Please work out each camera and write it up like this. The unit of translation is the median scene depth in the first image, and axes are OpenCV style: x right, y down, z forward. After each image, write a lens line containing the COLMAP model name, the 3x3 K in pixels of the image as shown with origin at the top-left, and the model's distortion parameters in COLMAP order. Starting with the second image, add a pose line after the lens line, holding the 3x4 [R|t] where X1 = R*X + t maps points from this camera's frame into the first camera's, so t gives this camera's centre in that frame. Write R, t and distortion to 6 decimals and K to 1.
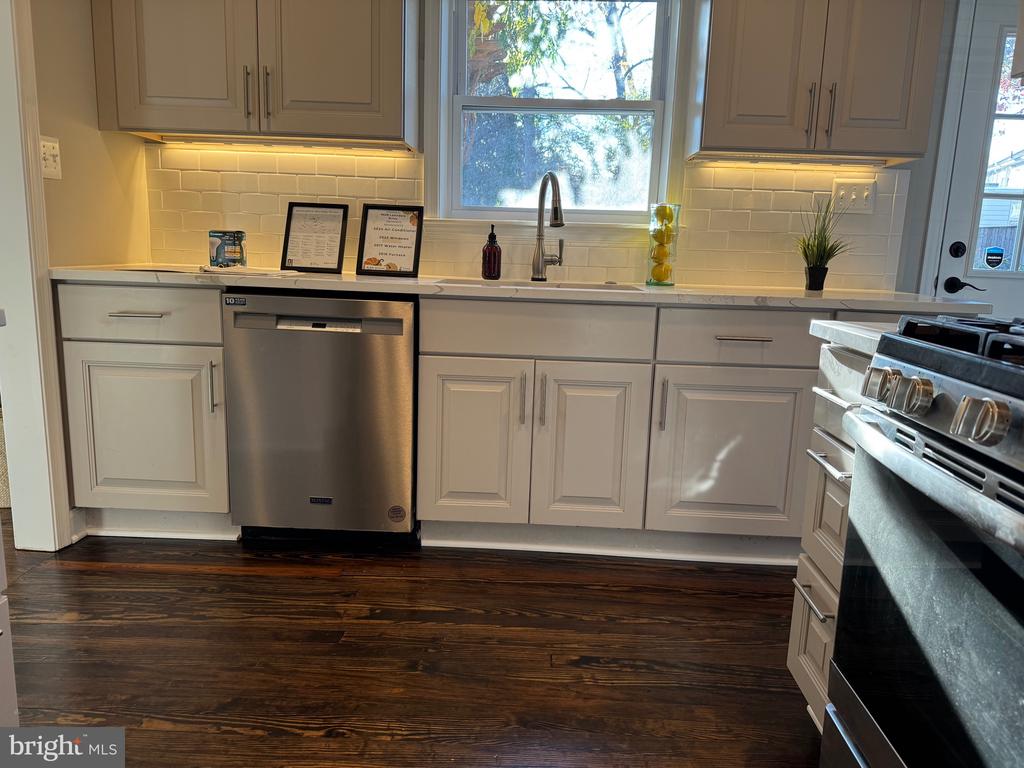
lens RADIAL K [[723.3, 0, 511.4], [0, 723.3, 368.9], [0, 0, 1]] dist [0.103577, -0.138434]
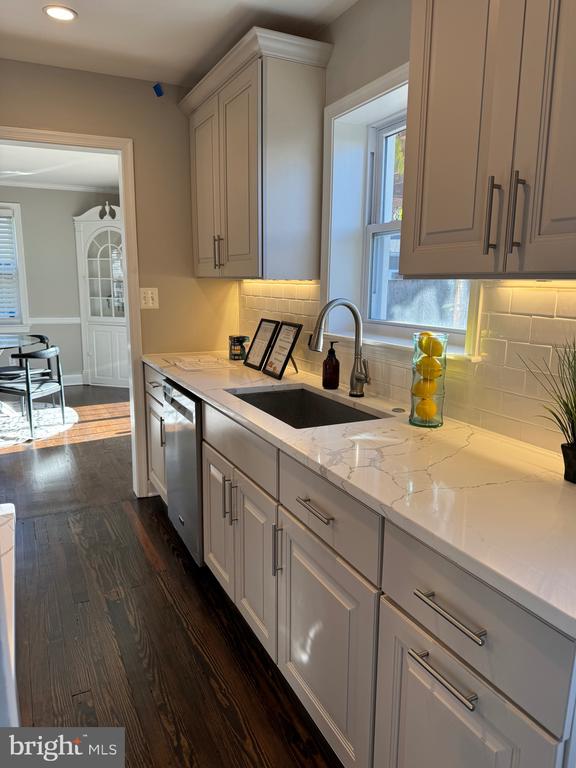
lens RADIAL K [[534.3, 0, 288.0], [0, 534.3, 384.0], [0, 0, 1]] dist [0.102402, -0.164608]
pose [[0.478114, 0.133821, -0.868043, 0.792205], [-0.144821, 0.986808, 0.072364, -0.216432], [0.866276, 0.091113, 0.491186, 0.630054]]
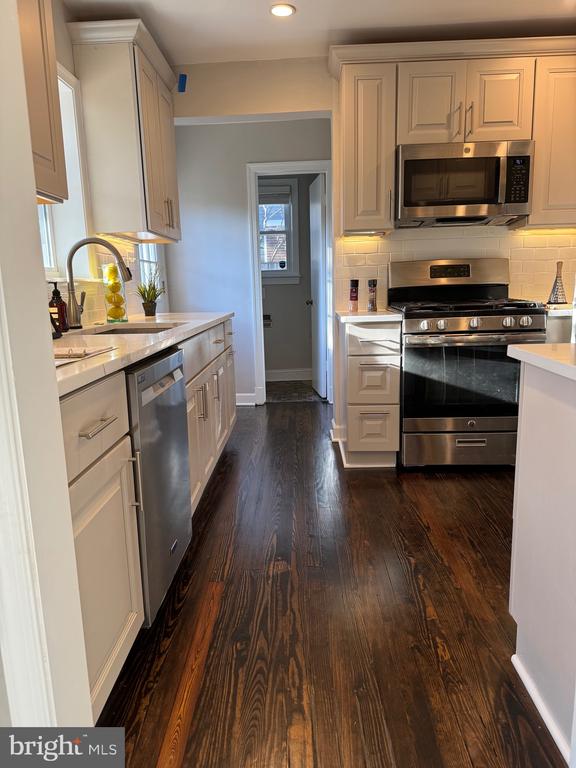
lens RADIAL K [[534.3, 0, 288.0], [0, 534.3, 384.0], [0, 0, 1]] dist [0.102402, -0.164608]
pose [[-0.012439, -0.215534, 0.976417, -0.999019], [0.192490, 0.957712, 0.213858, -0.188124], [-0.981220, 0.190611, 0.029576, 0.785945]]
